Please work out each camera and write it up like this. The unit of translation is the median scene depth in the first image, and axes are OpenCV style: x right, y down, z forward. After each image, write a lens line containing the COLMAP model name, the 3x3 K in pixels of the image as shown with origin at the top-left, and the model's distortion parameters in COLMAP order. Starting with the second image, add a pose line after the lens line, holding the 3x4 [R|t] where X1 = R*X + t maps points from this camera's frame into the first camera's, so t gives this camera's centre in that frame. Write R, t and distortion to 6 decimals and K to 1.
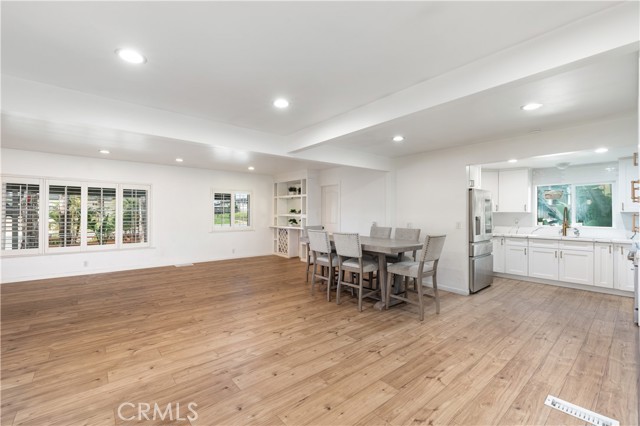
lens RADIAL K [[275.6, 0, 320.0], [0, 275.6, 213.0], [0, 0, 1]] dist [0.001009, -0.000706]
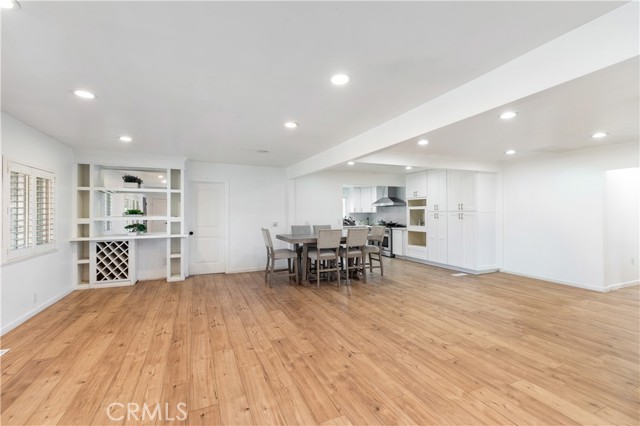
lens RADIAL K [[275.6, 0, 320.0], [0, 275.6, 213.0], [0, 0, 1]] dist [0.001009, -0.000706]
pose [[0.272792, -0.006881, 0.962048, -1.303000], [0.006895, 0.999963, 0.005197, -0.013728], [-0.962048, 0.005216, 0.272829, 0.839357]]
